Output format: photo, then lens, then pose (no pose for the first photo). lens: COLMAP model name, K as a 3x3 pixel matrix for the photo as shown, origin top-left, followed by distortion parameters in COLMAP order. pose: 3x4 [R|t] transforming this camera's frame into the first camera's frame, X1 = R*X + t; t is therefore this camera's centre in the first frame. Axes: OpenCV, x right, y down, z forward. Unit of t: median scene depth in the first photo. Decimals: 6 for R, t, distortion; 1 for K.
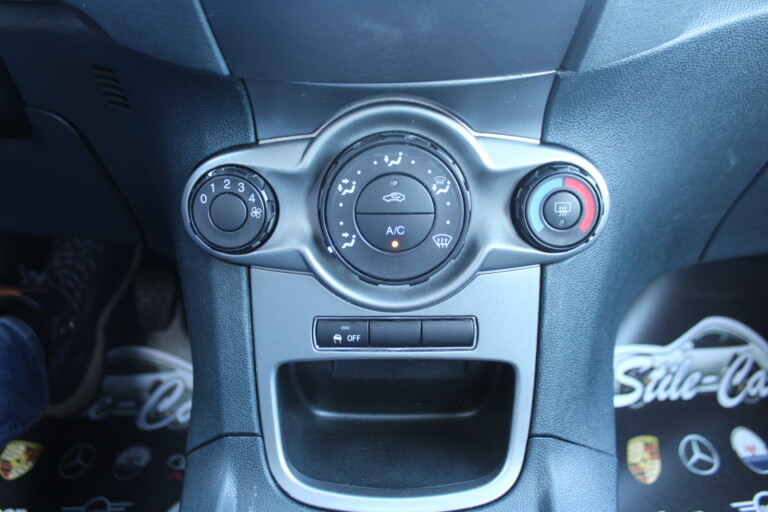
lens RADIAL K [[635.9, 0, 384.0], [0, 635.9, 256.0], [0, 0, 1]] dist [-0.183999, 0.160083]
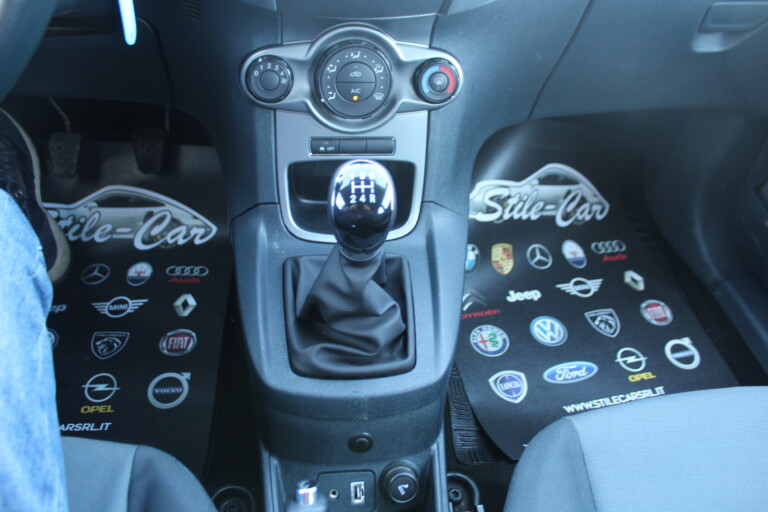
lens RADIAL K [[635.9, 0, 384.0], [0, 635.9, 256.0], [0, 0, 1]] dist [-0.183999, 0.160083]
pose [[0.988296, -0.020491, 0.151168, -0.188701], [-0.009160, 0.981179, 0.192884, 0.080967], [-0.152275, -0.192011, 0.969507, -0.952612]]
